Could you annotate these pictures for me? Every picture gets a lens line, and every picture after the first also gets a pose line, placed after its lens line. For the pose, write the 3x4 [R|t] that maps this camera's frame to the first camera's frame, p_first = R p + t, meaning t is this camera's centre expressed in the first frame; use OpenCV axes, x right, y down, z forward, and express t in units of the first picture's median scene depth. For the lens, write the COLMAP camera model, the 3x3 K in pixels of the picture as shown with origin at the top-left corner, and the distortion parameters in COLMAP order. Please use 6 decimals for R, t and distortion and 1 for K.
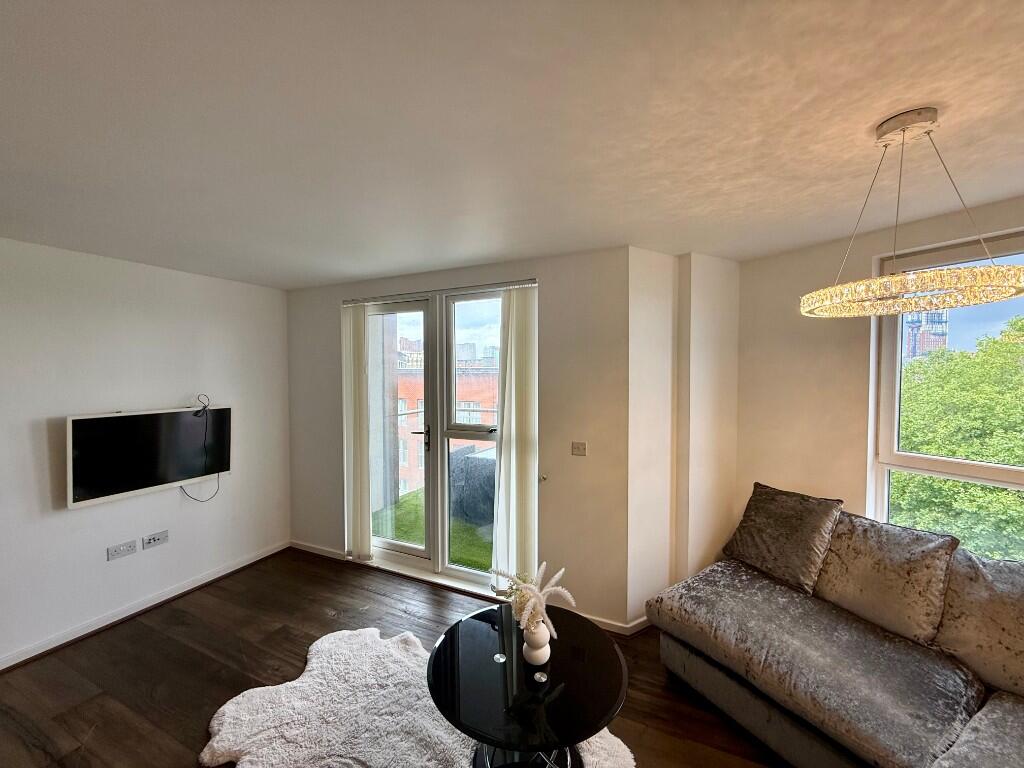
lens RADIAL K [[407.5, 0, 511.2], [0, 407.5, 383.9], [0, 0, 1]] dist [-0.000686, 0.000231]
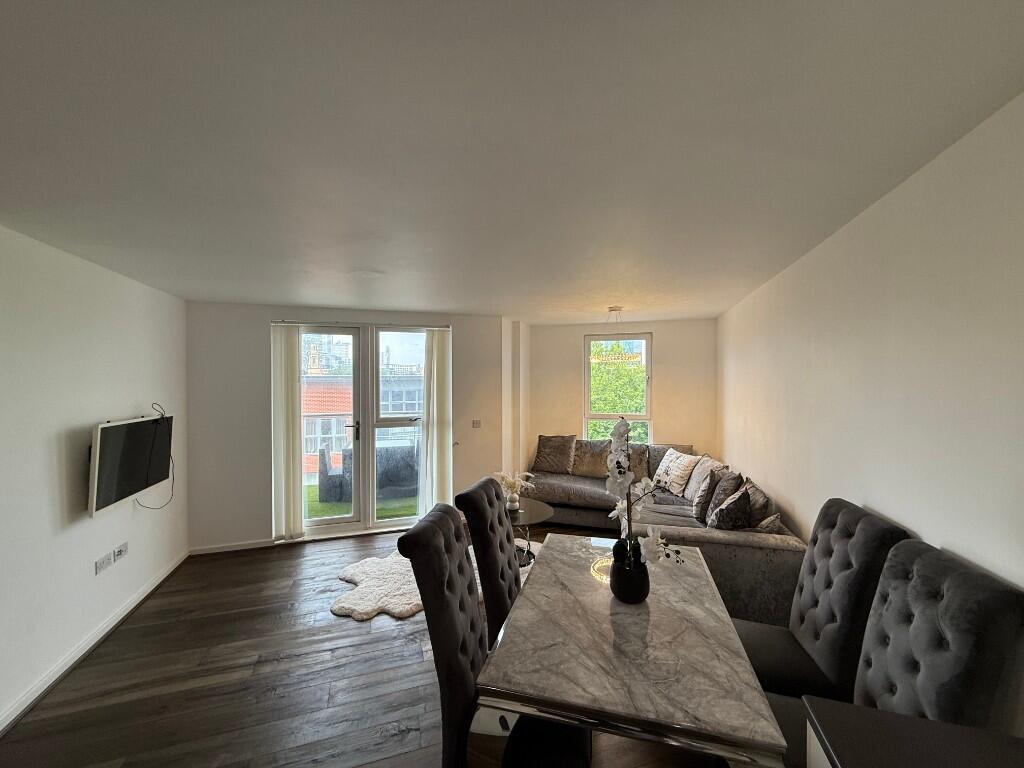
lens RADIAL K [[407.5, 0, 511.2], [0, 407.5, 383.9], [0, 0, 1]] dist [-0.000686, 0.000231]
pose [[0.725417, -0.004094, 0.688298, -0.839425], [0.021073, 0.999646, -0.016264, 0.014251], [-0.687987, 0.026303, 0.725246, -0.358591]]
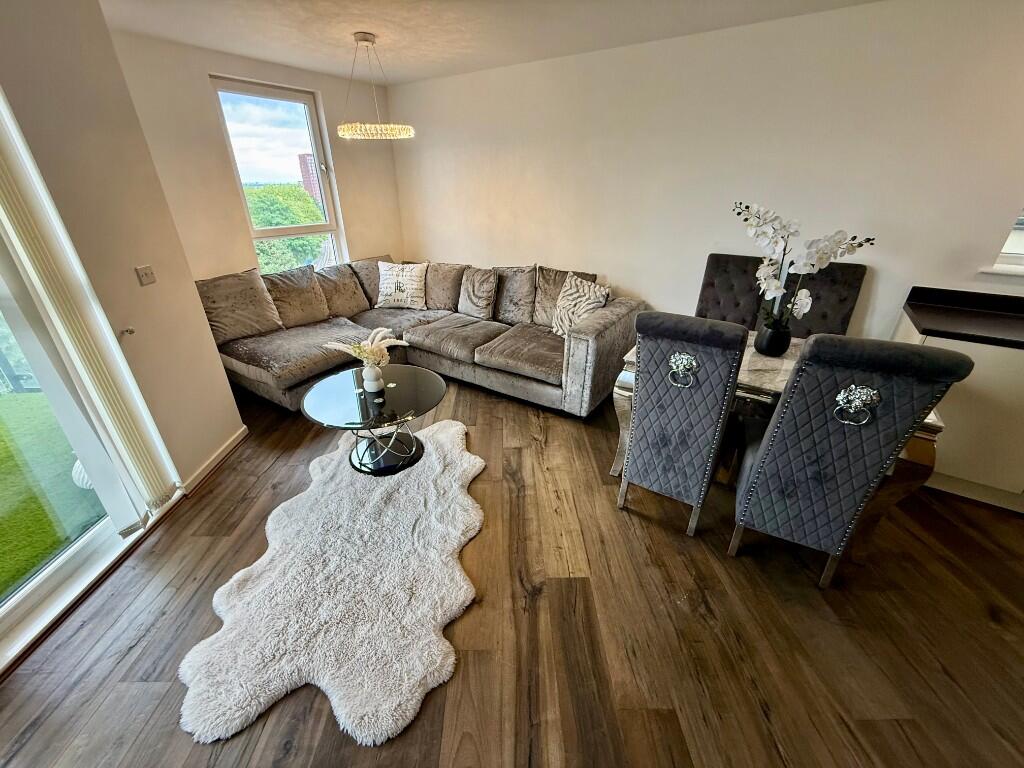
lens RADIAL K [[407.5, 0, 511.2], [0, 407.5, 383.9], [0, 0, 1]] dist [-0.000686, 0.000231]
pose [[-0.437524, -0.397832, 0.806413, -0.734912], [0.030004, 0.889847, 0.455271, 0.010706], [-0.898706, 0.223387, -0.377393, 0.627296]]
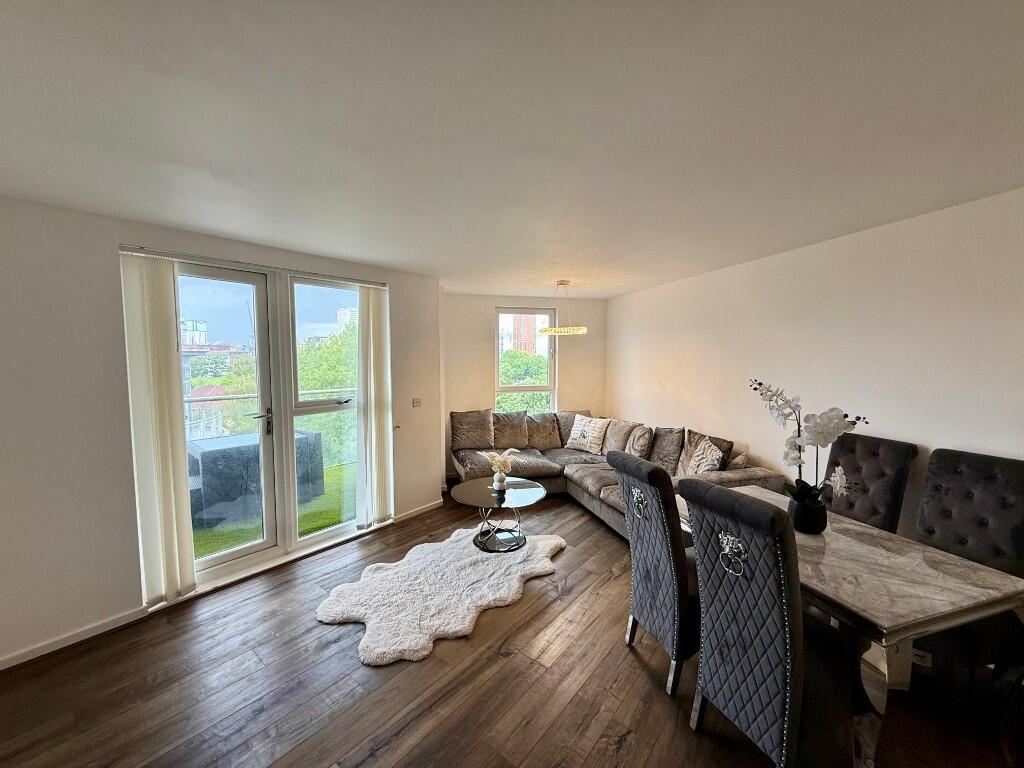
lens RADIAL K [[407.5, 0, 511.2], [0, 407.5, 383.9], [0, 0, 1]] dist [-0.000686, 0.000231]
pose [[0.245129, -0.062910, 0.967447, -1.081087], [0.031102, 0.997889, 0.057009, 0.011001], [-0.968991, 0.016115, 0.246568, 0.239171]]
